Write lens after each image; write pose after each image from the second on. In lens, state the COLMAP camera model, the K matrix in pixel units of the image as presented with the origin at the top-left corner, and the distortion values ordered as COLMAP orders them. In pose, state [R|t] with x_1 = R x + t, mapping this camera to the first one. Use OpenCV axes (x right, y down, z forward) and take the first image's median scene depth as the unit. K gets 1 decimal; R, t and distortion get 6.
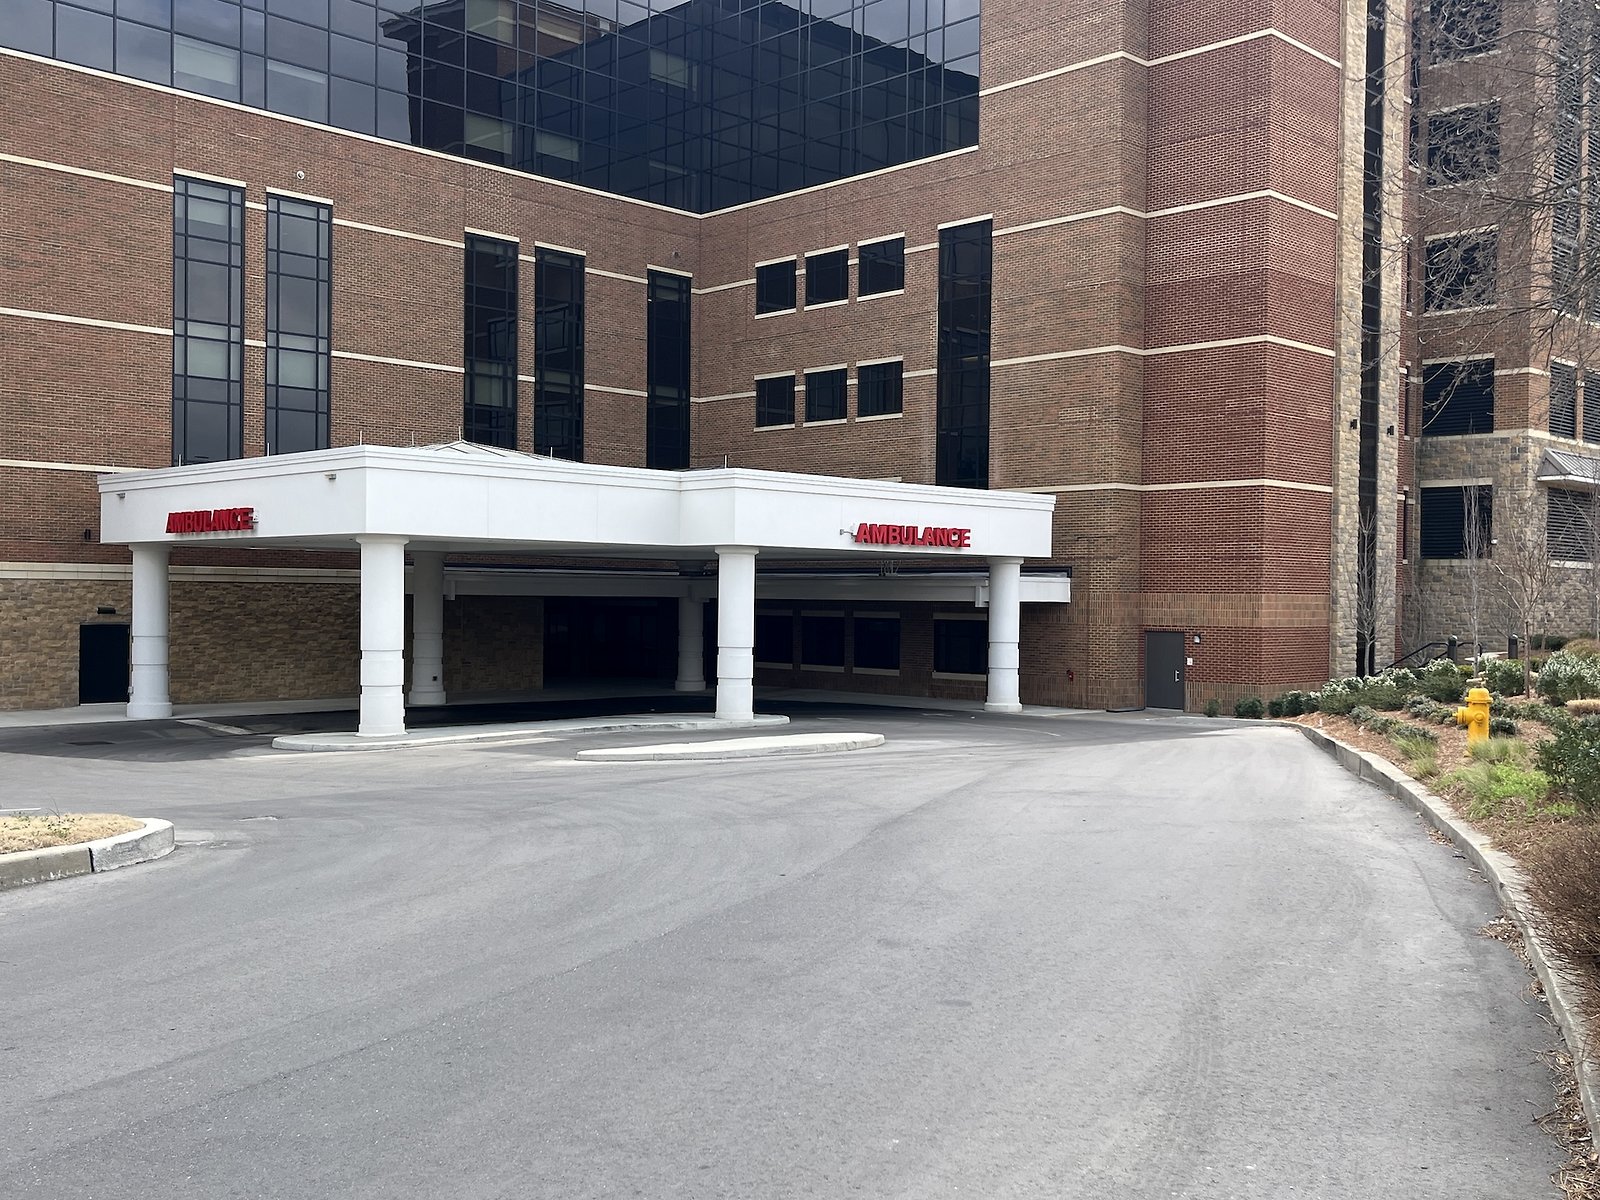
lens RADIAL K [[1614.4, 0, 824.9], [0, 1614.4, 593.7], [0, 0, 1]] dist [0.034444, 0.000000]
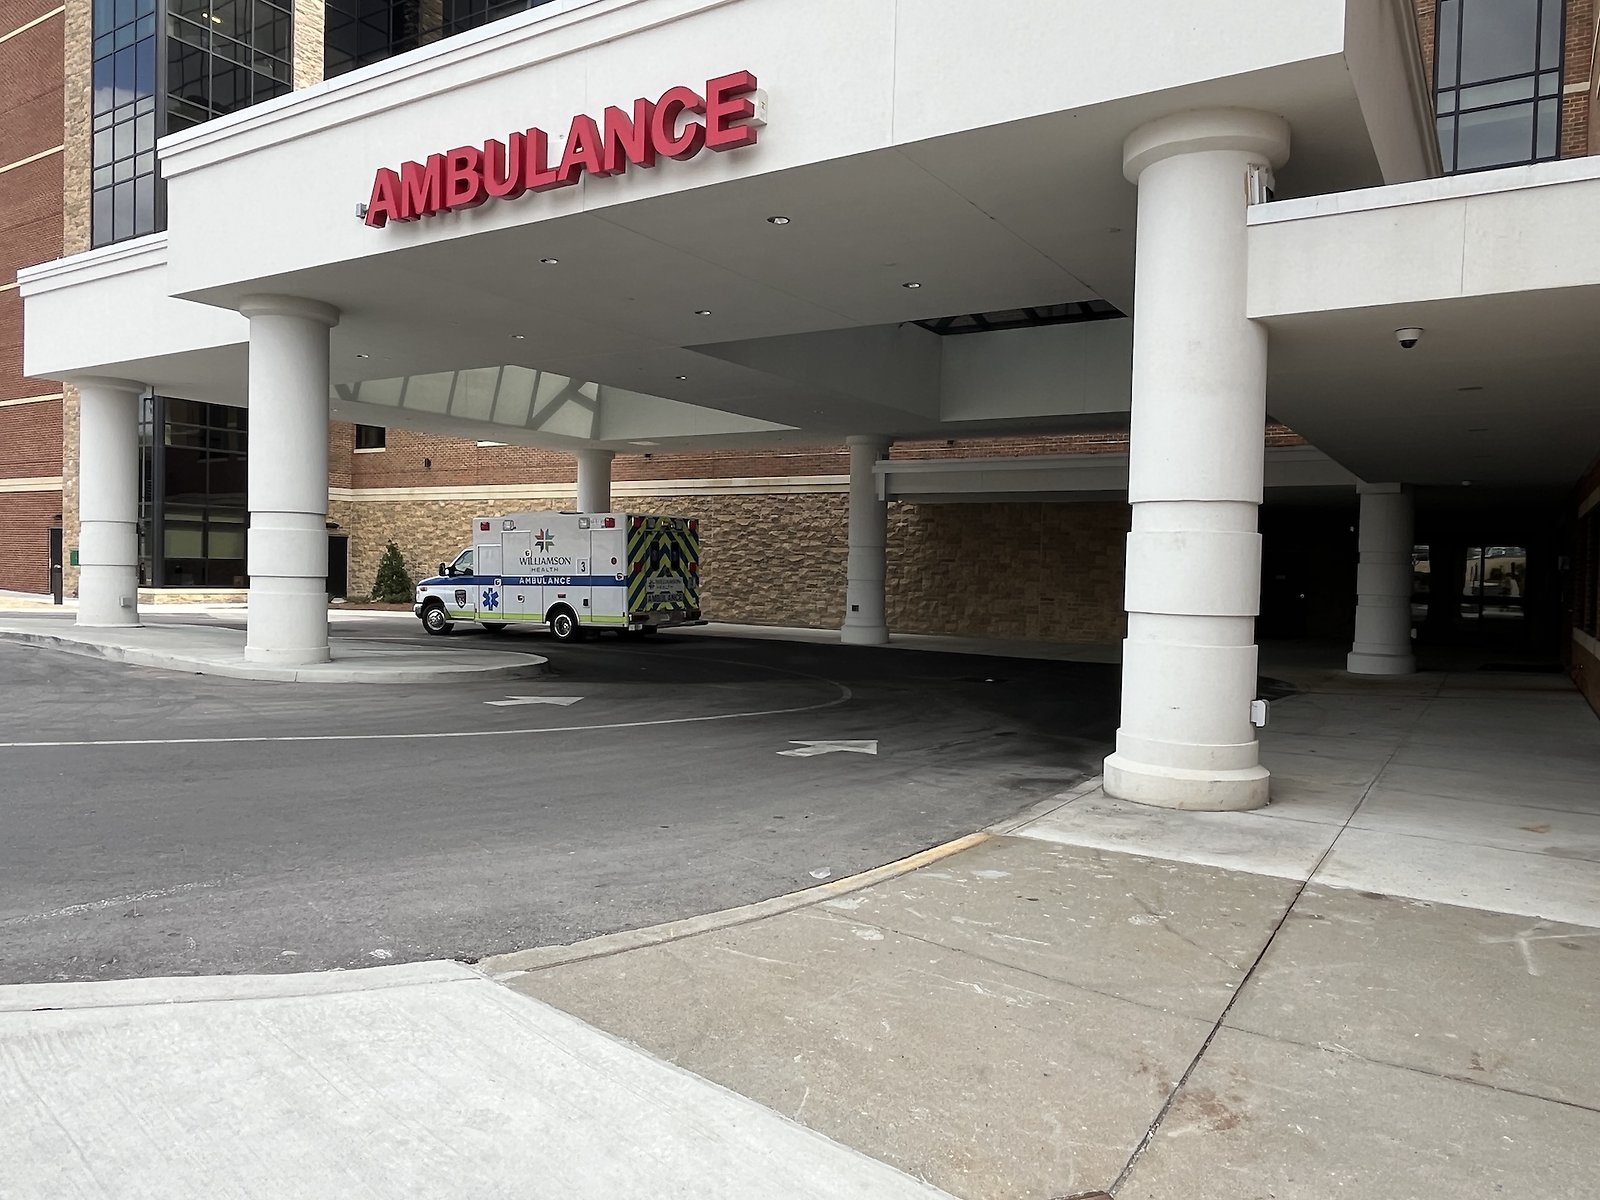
lens RADIAL K [[1112.4, 0, 805.6], [0, 1112.4, 593.9], [0, 0, 1]] dist [-0.007722, 0.002886]
pose [[0.211156, 0.015557, -0.977329, 0.250166], [-0.019981, 0.999733, 0.011596, 0.041024], [0.977248, 0.017079, 0.211411, 0.882285]]
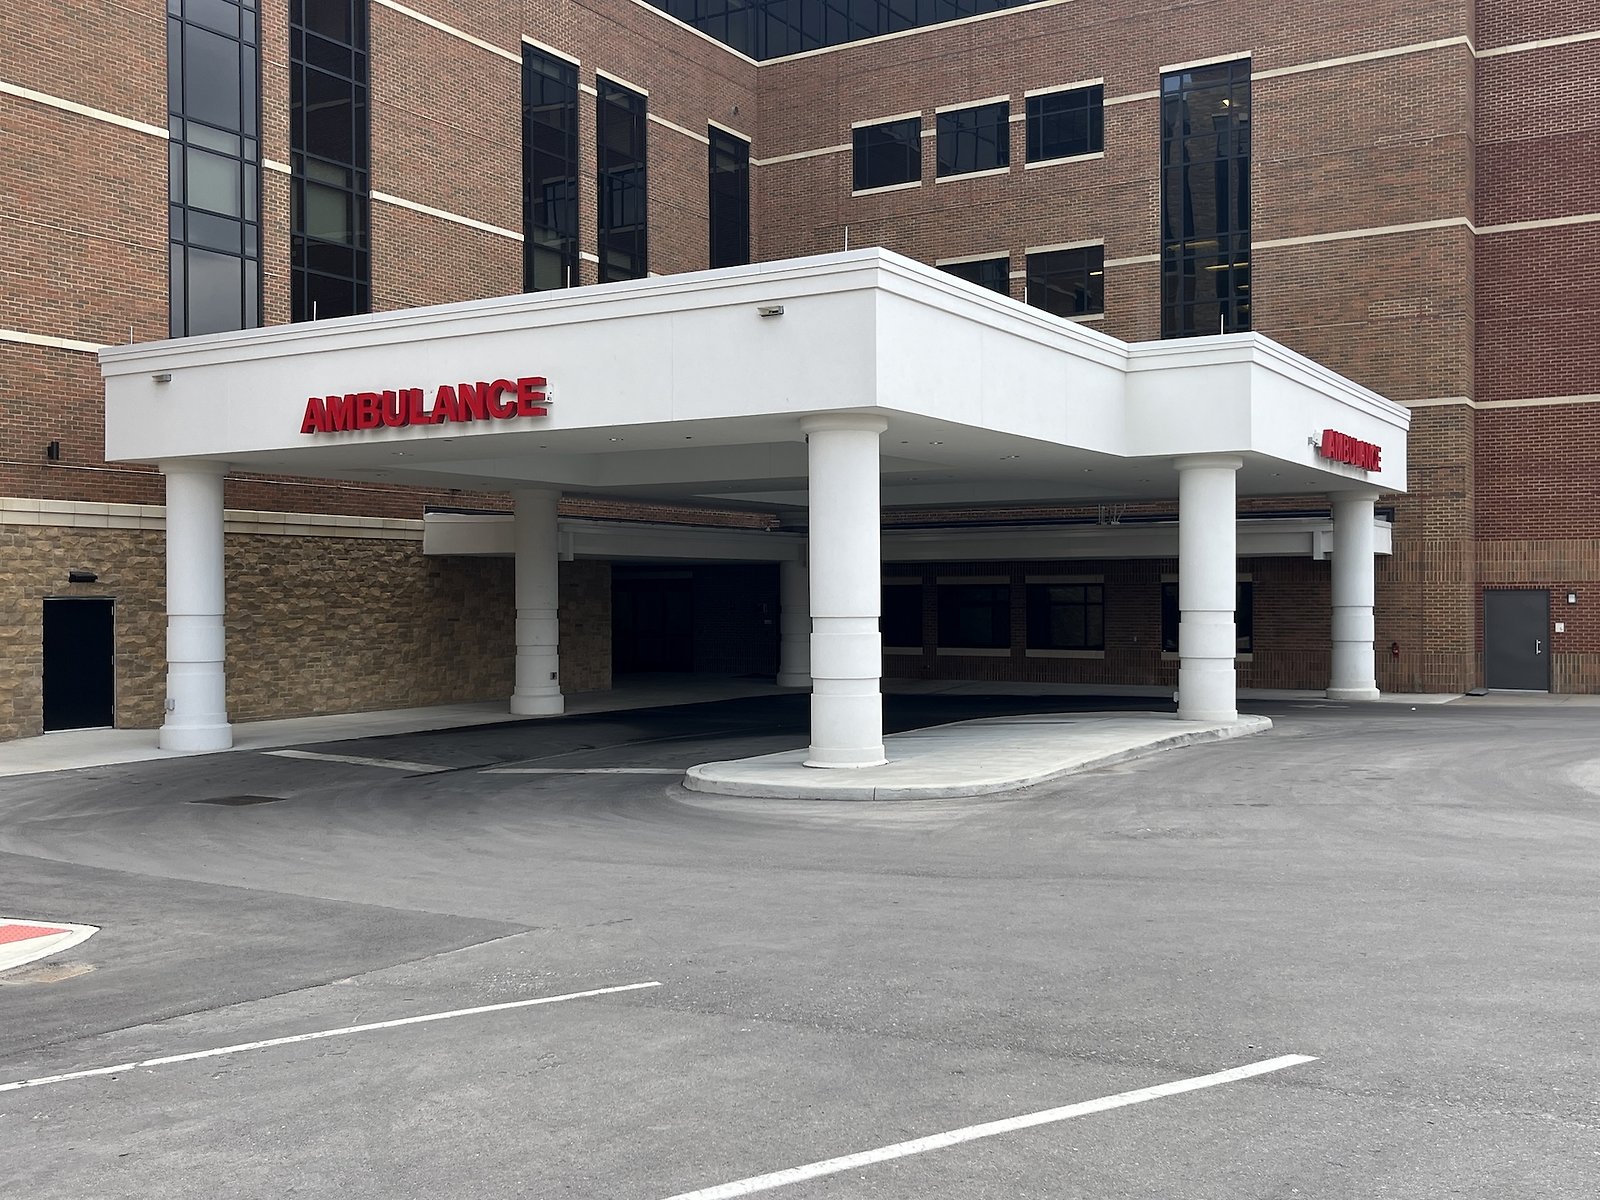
lens RADIAL K [[1614.4, 0, 794.9], [0, 1614.4, 576.1], [0, 0, 1]] dist [0.034444, 0.000000]
pose [[0.970762, -0.012501, 0.239720, -0.308338], [0.014757, 0.999862, -0.007616, 0.017385], [-0.239592, 0.010931, 0.970812, 0.323424]]
